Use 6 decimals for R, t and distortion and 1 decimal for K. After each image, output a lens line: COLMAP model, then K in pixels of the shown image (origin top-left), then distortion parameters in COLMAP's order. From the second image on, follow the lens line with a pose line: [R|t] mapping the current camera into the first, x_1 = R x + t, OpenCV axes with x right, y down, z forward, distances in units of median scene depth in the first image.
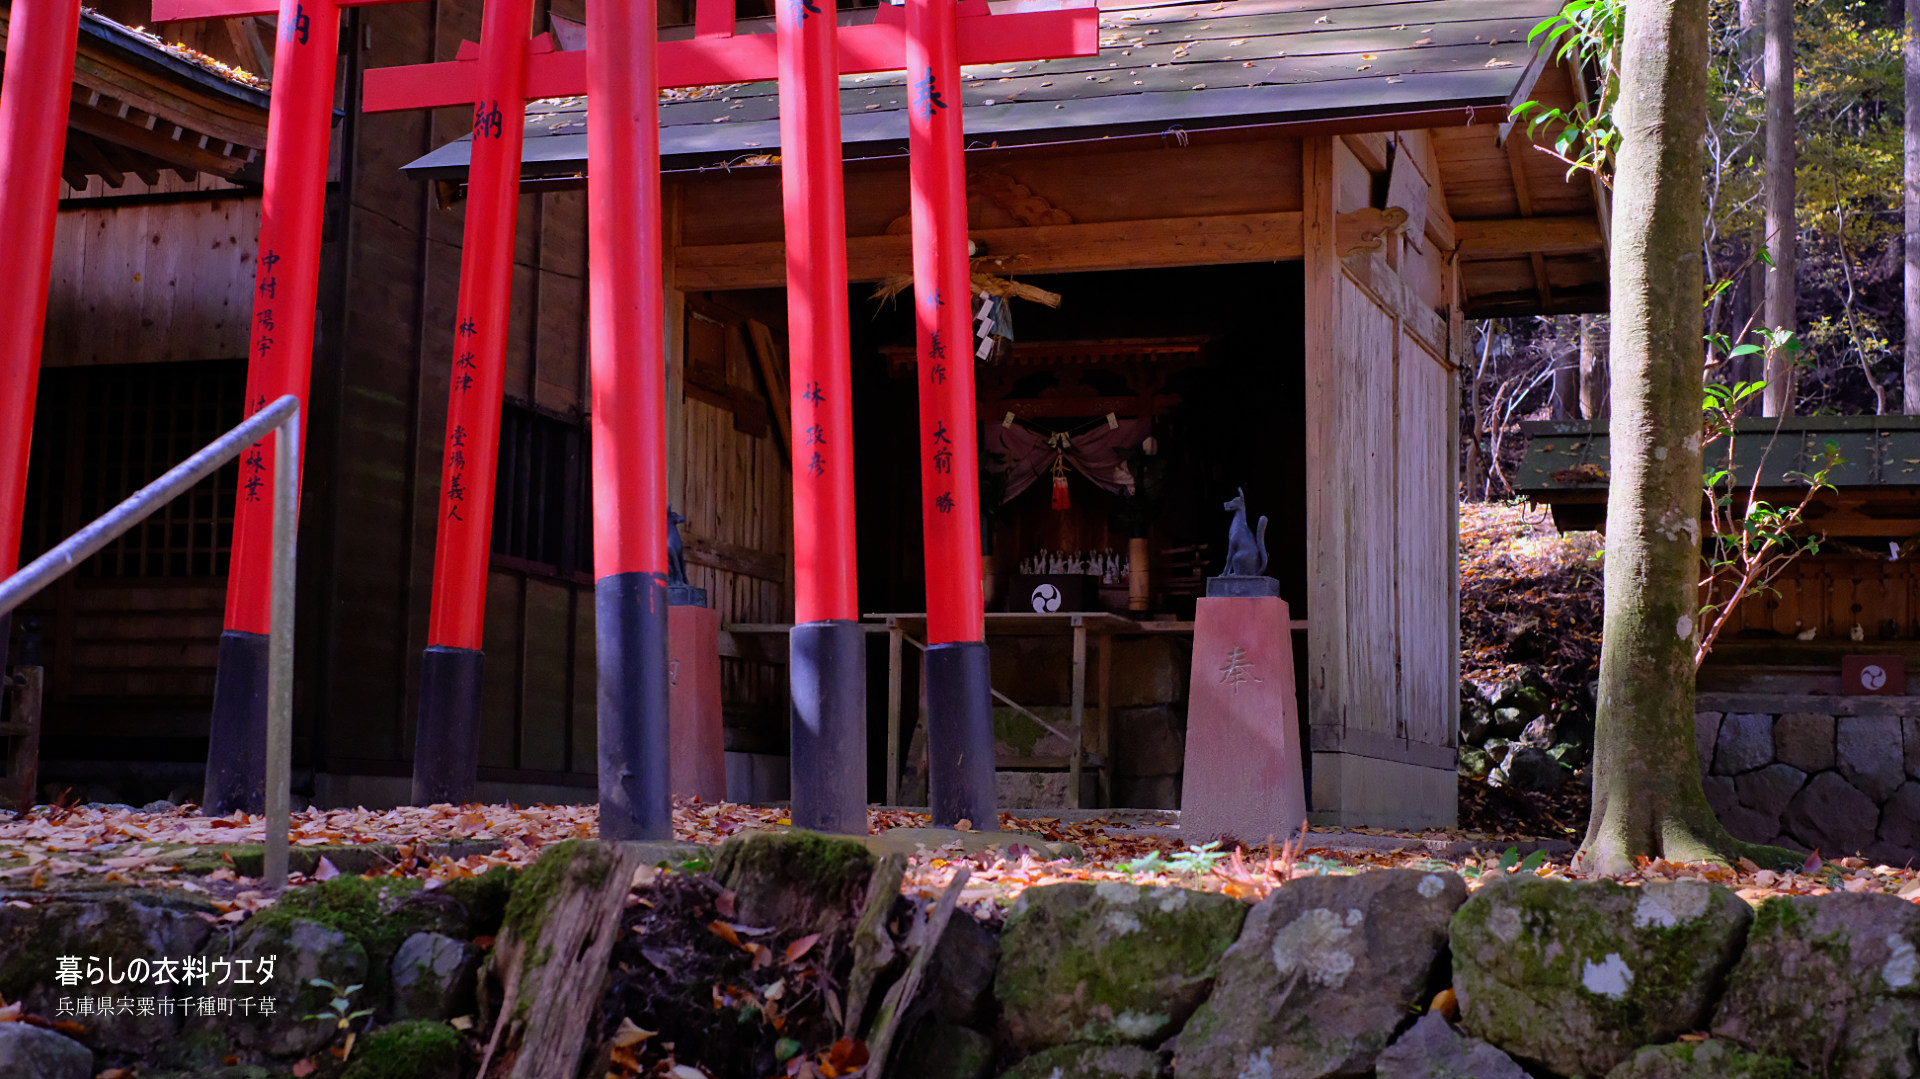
lens RADIAL K [[2947.9, 0, 967.3], [0, 2947.9, 541.5], [0, 0, 1]] dist [-0.040382, 0.061392]
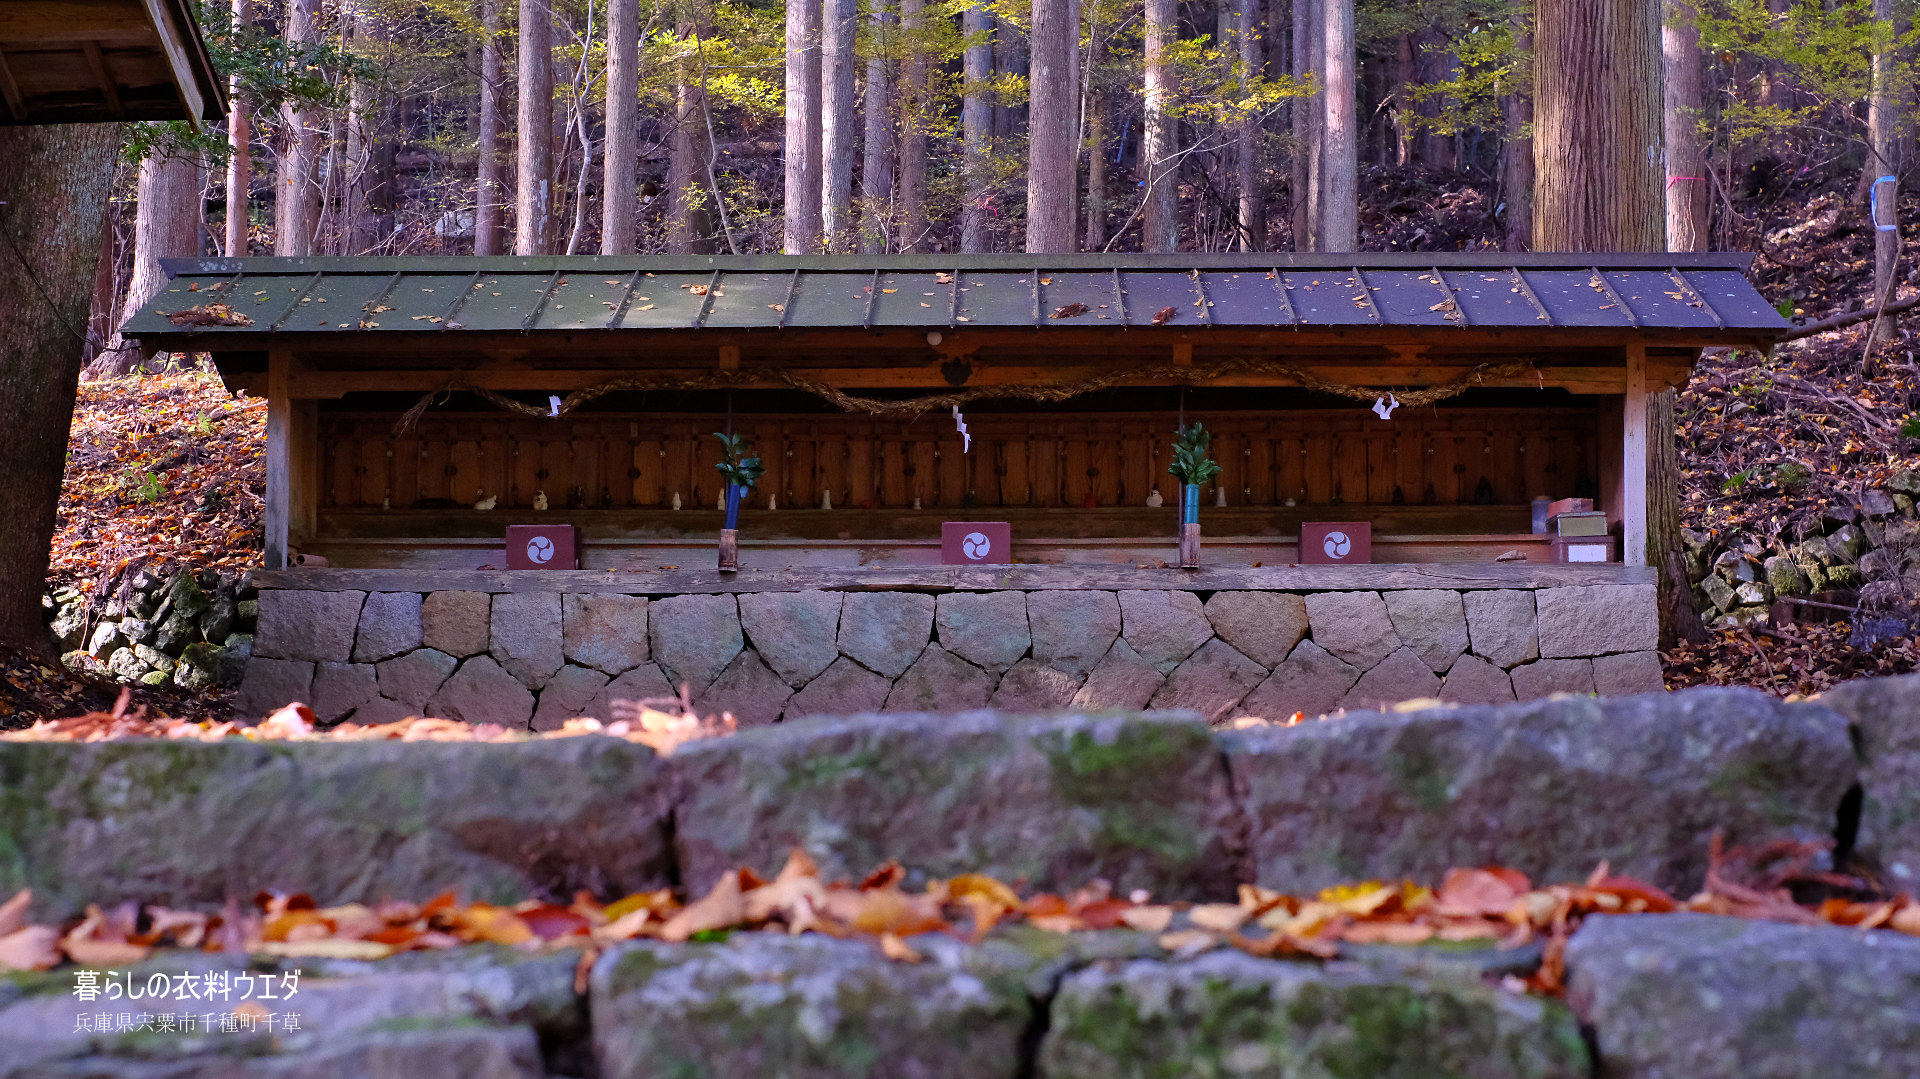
lens RADIAL K [[2947.9, 0, 967.3], [0, 2947.9, 541.5], [0, 0, 1]] dist [-0.040382, 0.061392]
pose [[0.963224, -0.006365, 0.268624, 0.186900], [-0.000201, 0.999702, 0.024411, 0.021312], [-0.268699, -0.023568, 0.962936, 0.107790]]
